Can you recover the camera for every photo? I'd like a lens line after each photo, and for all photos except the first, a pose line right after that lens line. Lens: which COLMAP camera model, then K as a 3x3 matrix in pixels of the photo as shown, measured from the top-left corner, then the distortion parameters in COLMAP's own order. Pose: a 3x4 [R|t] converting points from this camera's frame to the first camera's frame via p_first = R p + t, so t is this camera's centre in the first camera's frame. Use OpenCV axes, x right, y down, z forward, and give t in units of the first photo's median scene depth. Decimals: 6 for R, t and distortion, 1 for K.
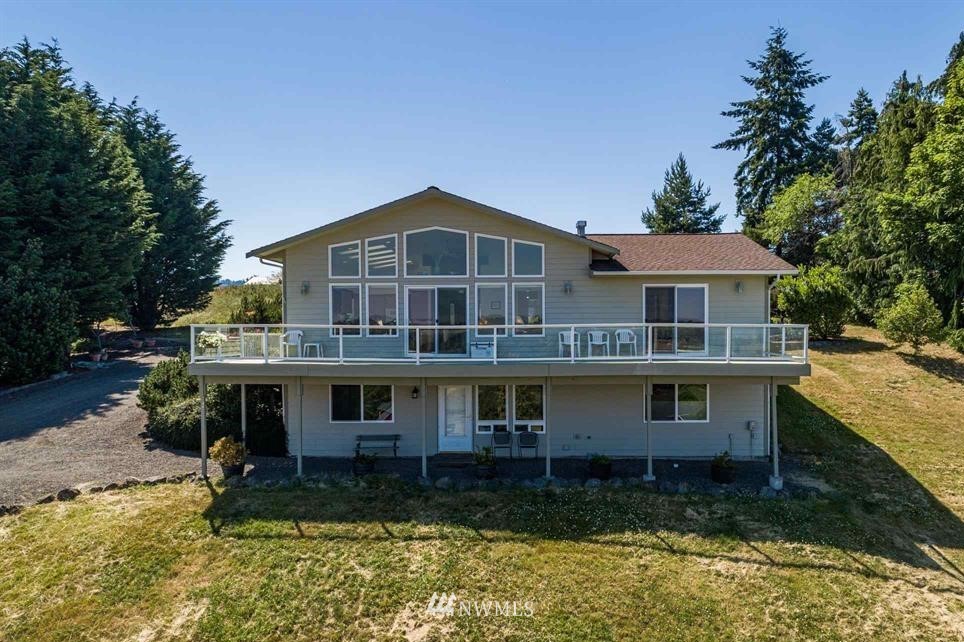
lens RADIAL K [[720.5, 0, 518.4], [0, 720.5, 337.8], [0, 0, 1]] dist [0.004702, 0.000073]
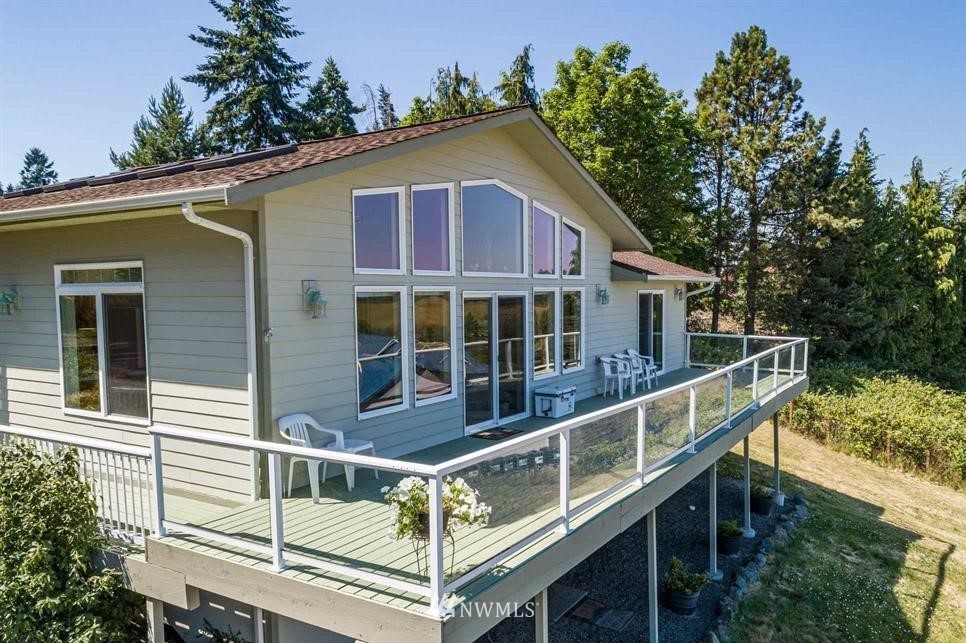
lens RADIAL K [[722.0, 0, 519.5], [0, 722.0, 338.3], [0, 0, 1]] dist [0.004702, 0.000073]
pose [[0.476530, -0.058018, 0.877242, -0.571437], [0.013243, 0.998181, 0.058823, -0.068854], [-0.879058, -0.016413, 0.476432, 0.731288]]
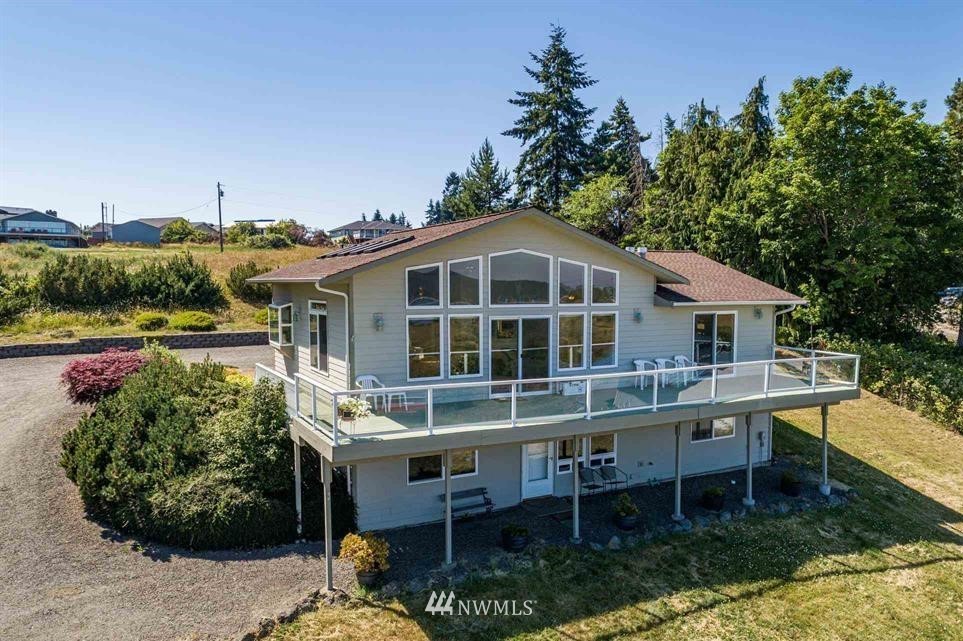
lens RADIAL K [[719.8, 0, 517.9], [0, 719.8, 337.2], [0, 0, 1]] dist [0.004702, 0.000073]
pose [[0.852770, -0.034172, 0.521168, -0.576524], [-0.000970, 0.997752, 0.067008, -0.105133], [-0.522286, -0.057648, 0.850819, 0.245783]]
